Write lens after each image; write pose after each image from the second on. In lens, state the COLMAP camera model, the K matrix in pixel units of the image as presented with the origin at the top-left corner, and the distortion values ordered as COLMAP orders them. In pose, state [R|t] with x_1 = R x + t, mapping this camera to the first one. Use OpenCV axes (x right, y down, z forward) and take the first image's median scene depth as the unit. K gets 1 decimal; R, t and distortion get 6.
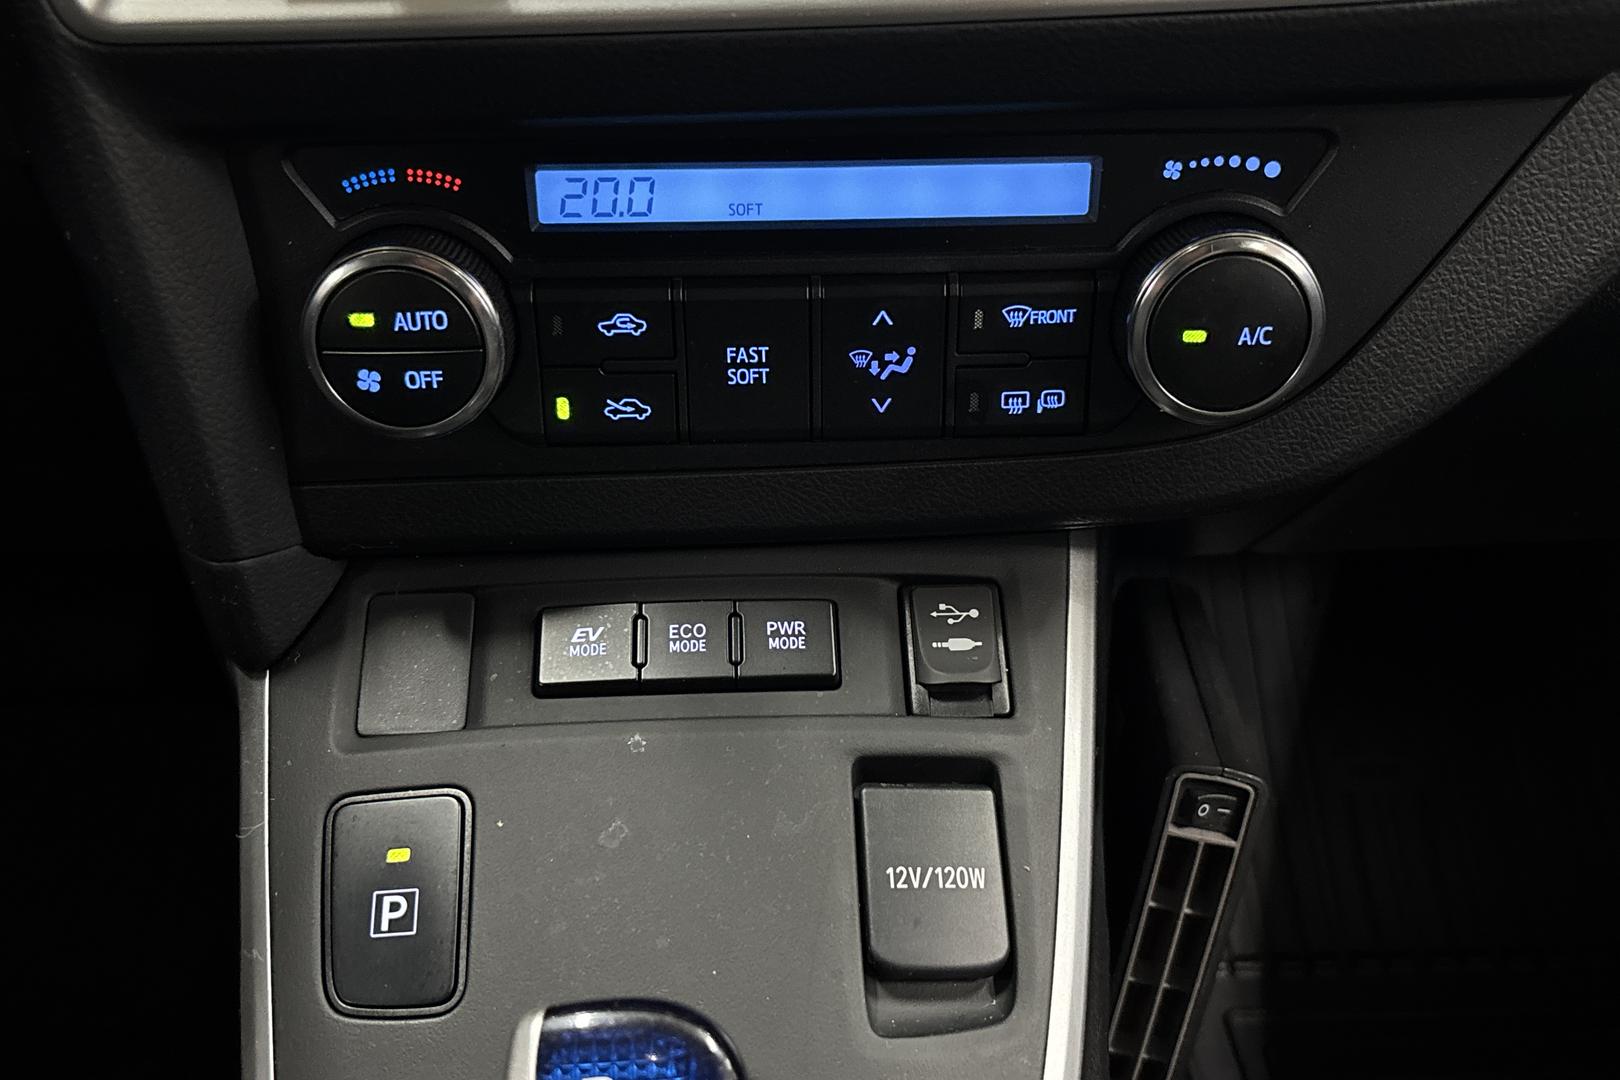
lens RADIAL K [[1536.4, 0, 809.2], [0, 1536.4, 534.7], [0, 0, 1]] dist [0.024173, 0.000000]
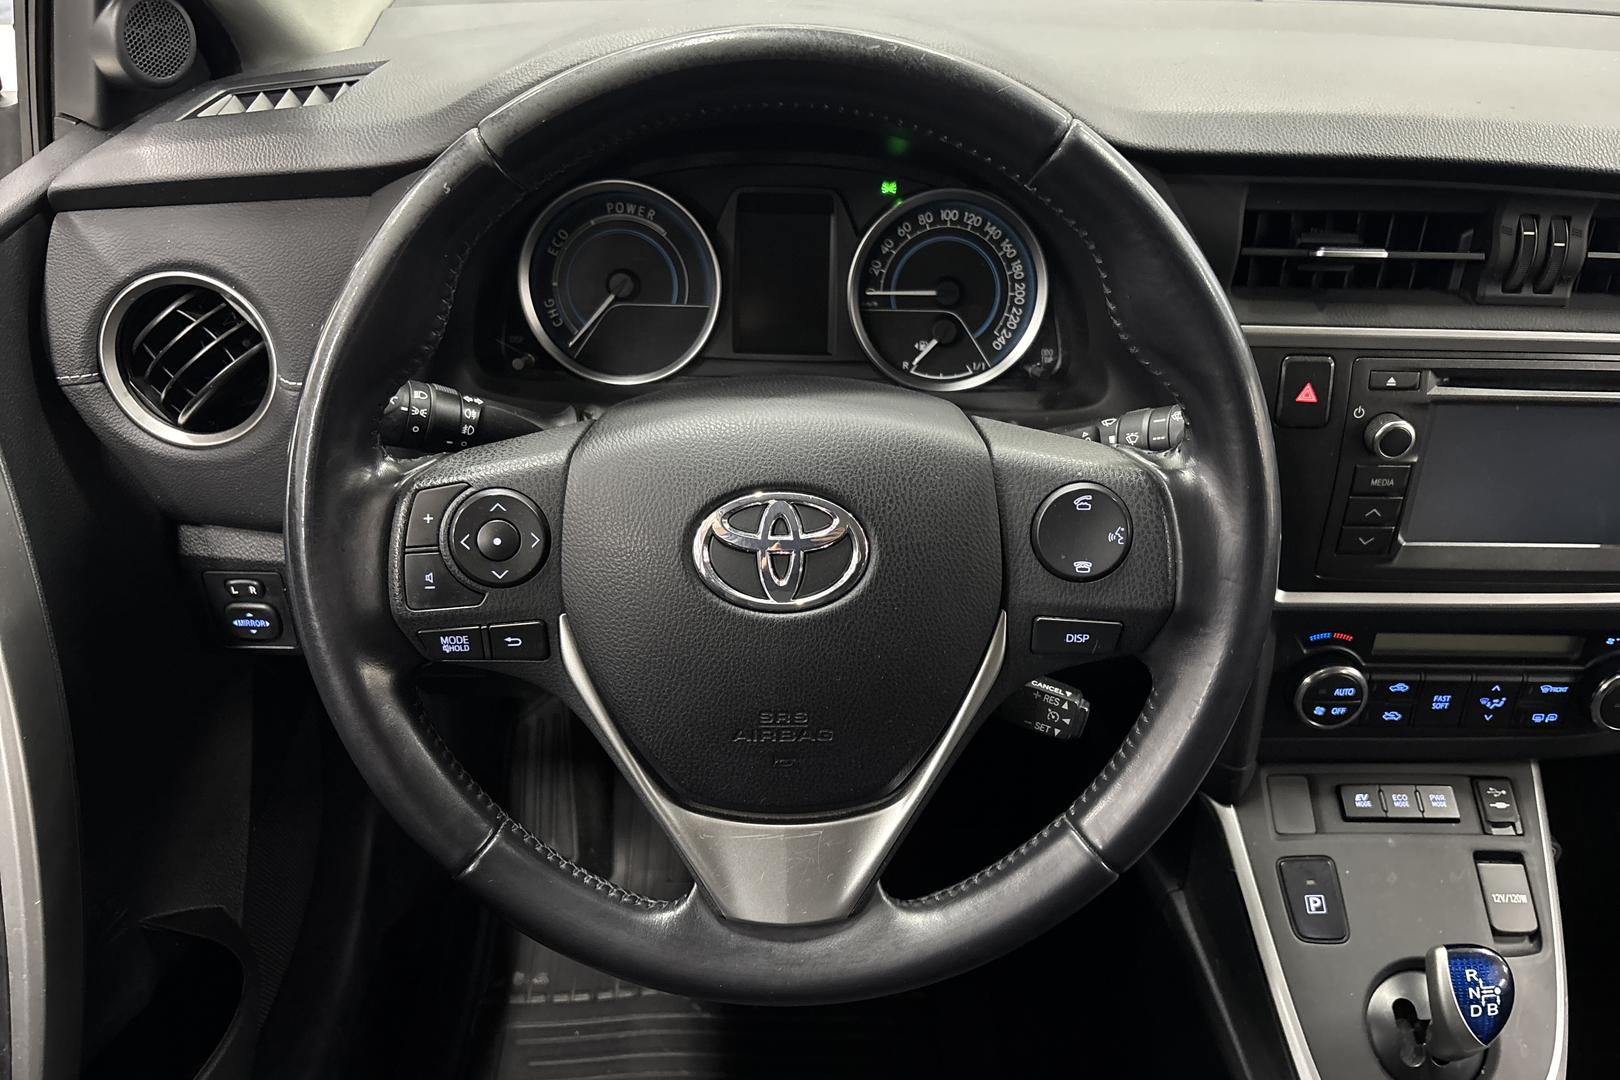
lens RADIAL K [[1152.8, 0, 800.2], [0, 1152.8, 532.2], [0, 0, 1]] dist [-0.009253, -0.028753]
pose [[0.998184, 0.036953, -0.047572, -1.054592], [-0.037310, 0.999282, -0.006646, -0.347224], [0.047293, 0.008408, 0.998846, -1.021858]]
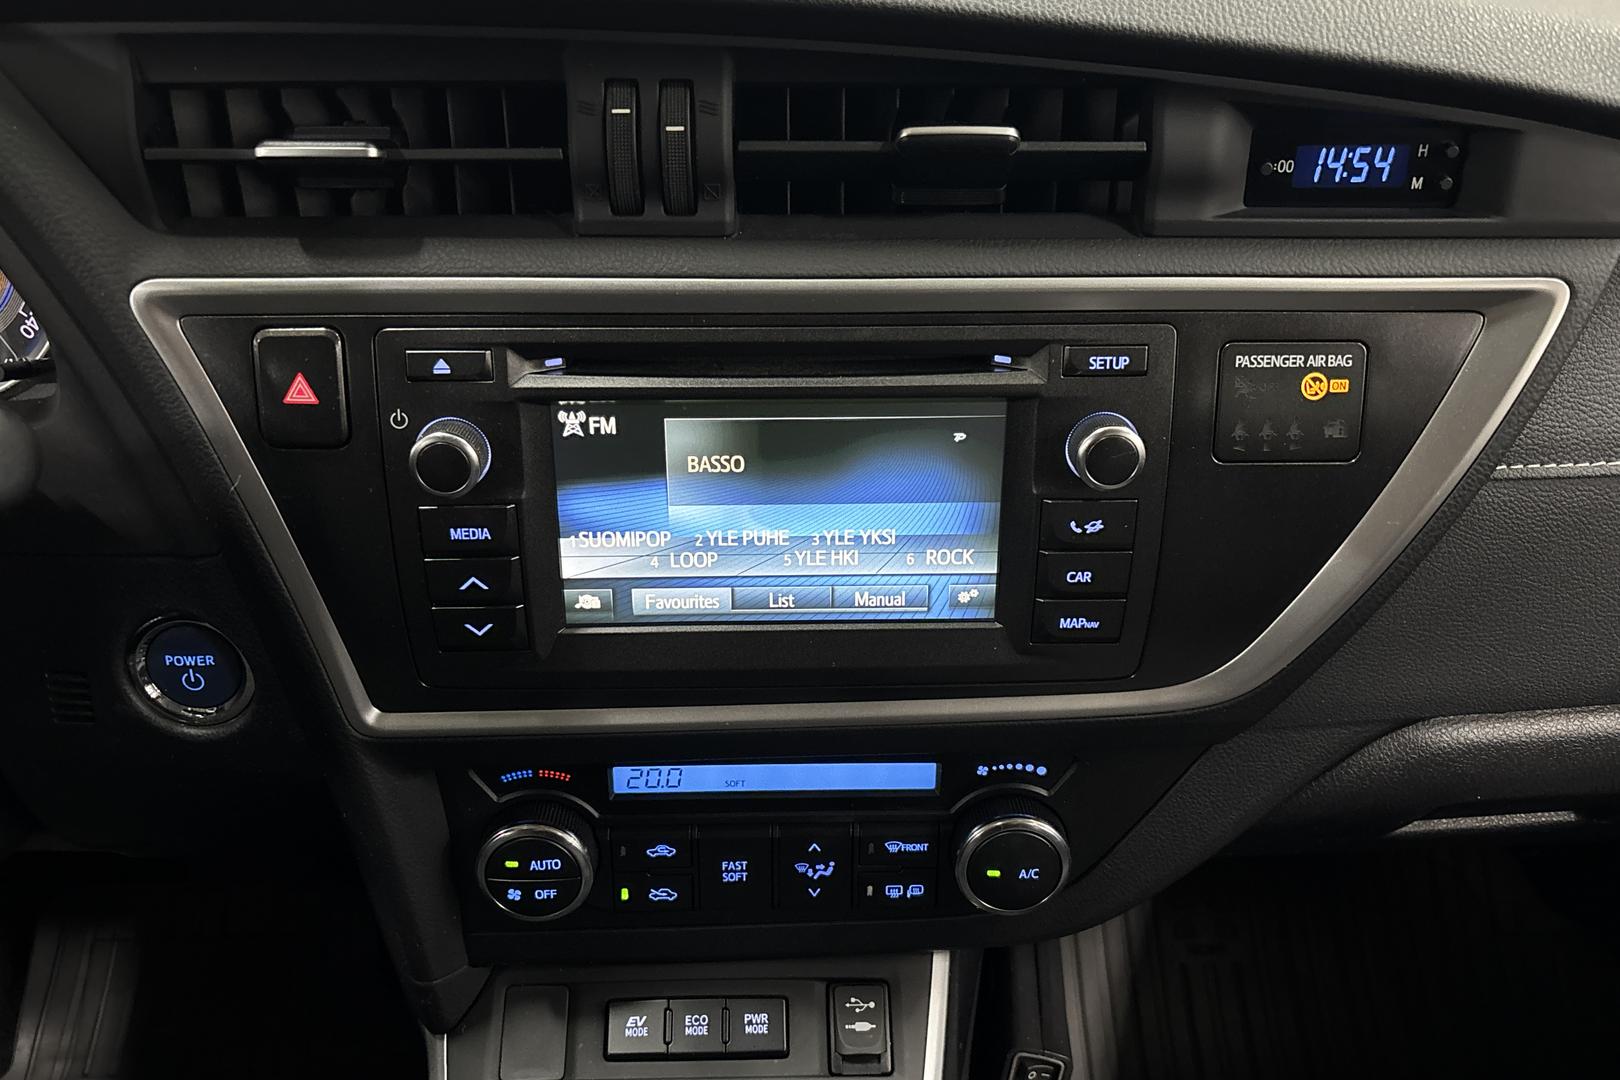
lens RADIAL K [[1250.5, 0, 789.9], [0, 1250.5, 511.8], [0, 0, 1]] dist [0.008824, -0.034049]
pose [[0.999752, 0.011557, -0.019053, 0.042129], [-0.012667, 0.998166, -0.059199, -0.422174], [0.018334, 0.059426, 0.998064, -0.394689]]
